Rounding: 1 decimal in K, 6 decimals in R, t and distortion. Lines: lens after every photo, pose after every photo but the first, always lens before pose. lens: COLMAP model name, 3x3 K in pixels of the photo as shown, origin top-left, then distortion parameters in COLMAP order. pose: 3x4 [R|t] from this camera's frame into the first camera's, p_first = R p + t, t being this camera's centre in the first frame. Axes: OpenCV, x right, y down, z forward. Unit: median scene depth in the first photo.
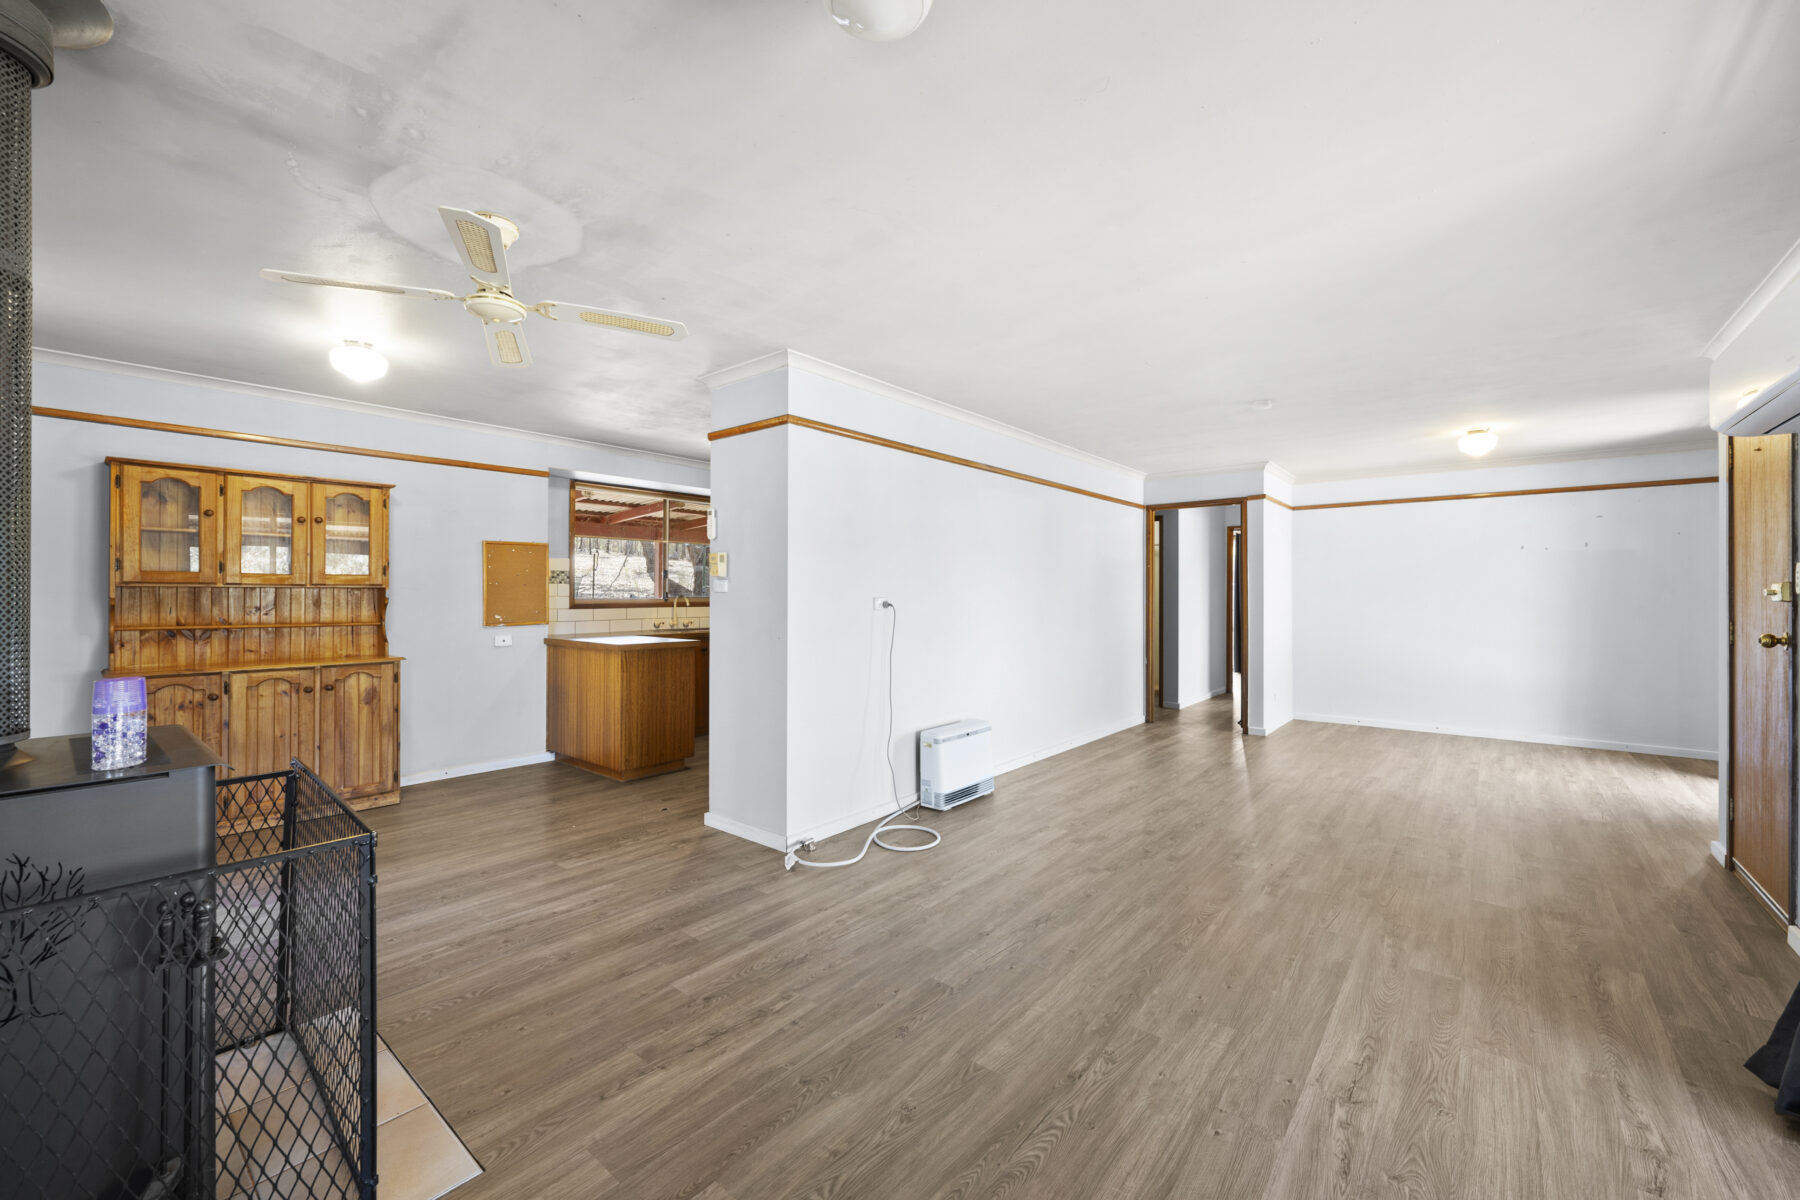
lens RADIAL K [[722.2, 0, 903.9], [0, 722.2, 597.6], [0, 0, 1]] dist [-0.001519, -0.000110]
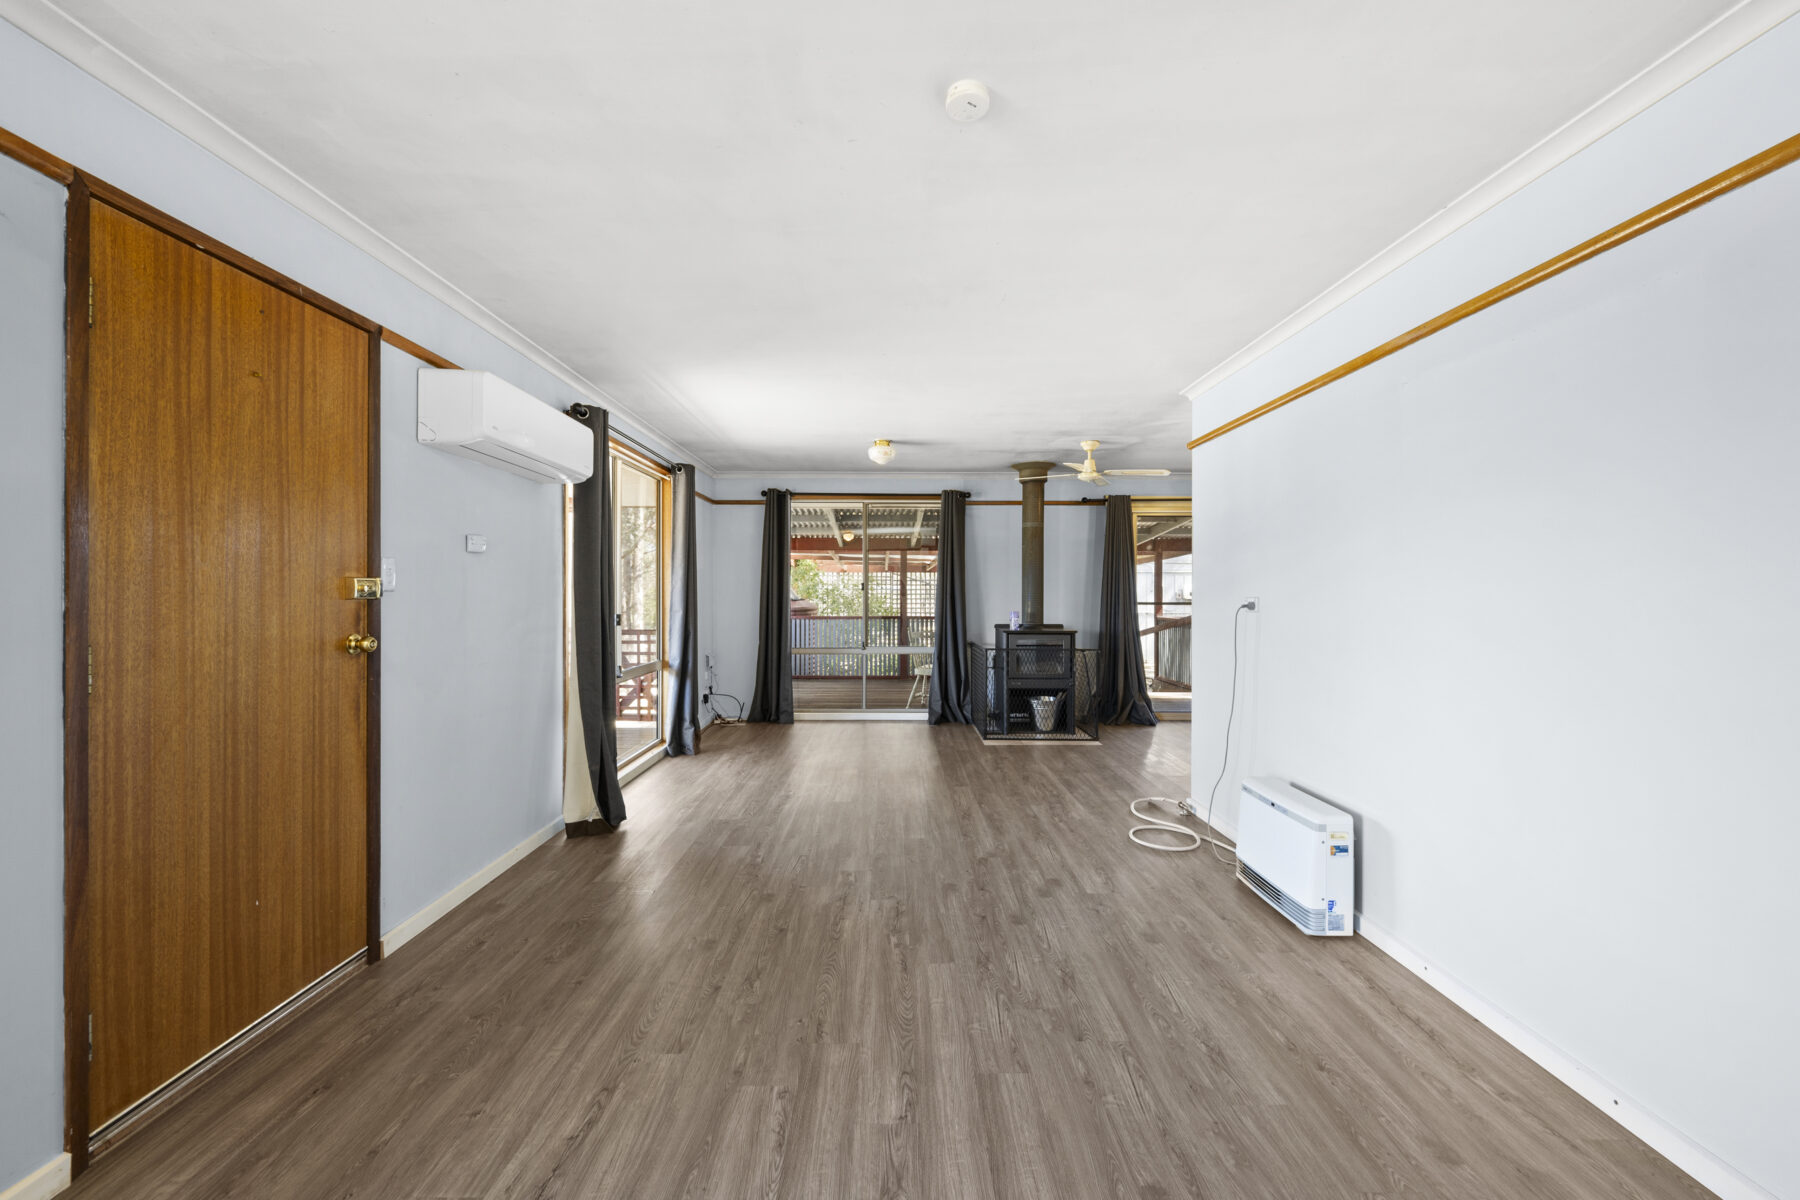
lens RADIAL K [[722.2, 0, 899.8], [0, 722.2, 594.8], [0, 0, 1]] dist [-0.001519, -0.000110]
pose [[-0.769670, -0.000065, -0.638442, 0.812941], [-0.004975, 0.999970, 0.005895, -0.007415], [0.638423, 0.007713, -0.769647, 1.343956]]
